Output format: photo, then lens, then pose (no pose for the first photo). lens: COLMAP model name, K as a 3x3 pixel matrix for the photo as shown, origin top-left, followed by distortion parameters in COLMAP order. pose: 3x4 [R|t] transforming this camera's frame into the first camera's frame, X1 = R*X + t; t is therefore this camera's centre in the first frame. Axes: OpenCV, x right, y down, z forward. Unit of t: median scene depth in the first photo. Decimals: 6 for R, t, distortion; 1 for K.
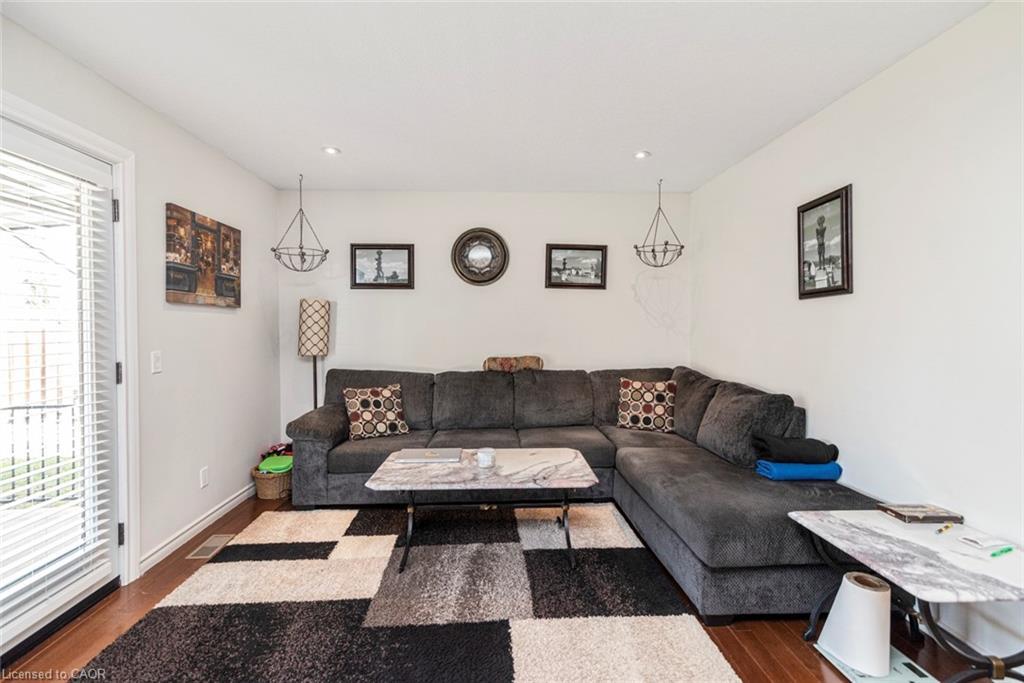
lens RADIAL K [[459.2, 0, 508.6], [0, 459.2, 340.8], [0, 0, 1]] dist [0.013881, -0.000012]
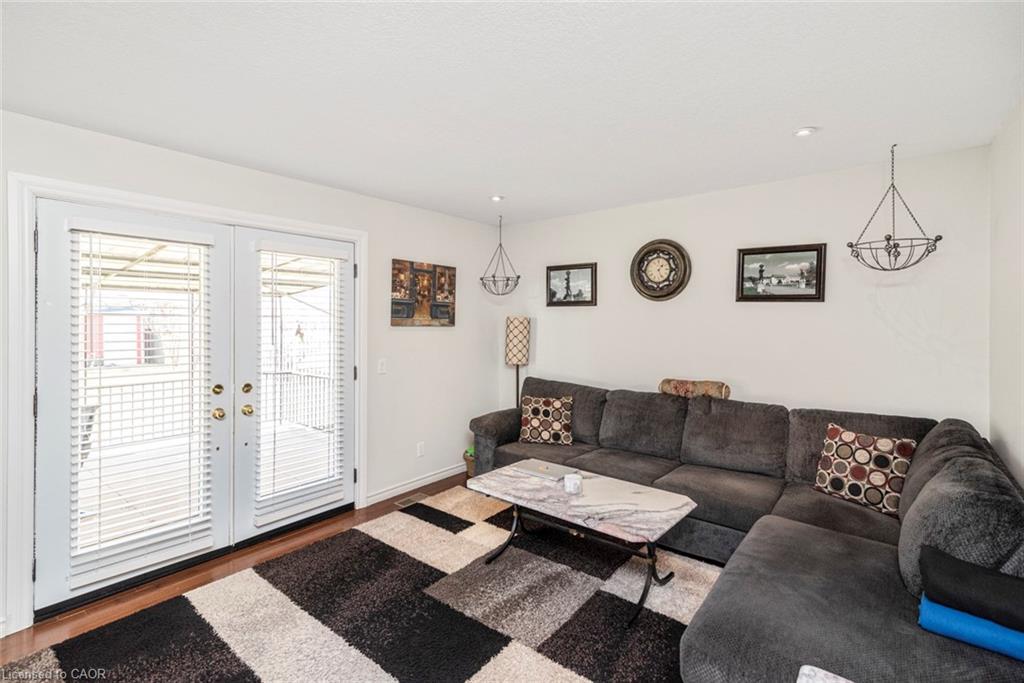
lens RADIAL K [[471.6, 0, 508.3], [0, 471.6, 327.3], [0, 0, 1]] dist [0.013698, -0.000628]
pose [[0.745112, 0.016062, -0.666746, 0.387847], [-0.028404, 0.999567, -0.007663, -0.055682], [0.666334, 0.024648, 0.745246, 0.090455]]
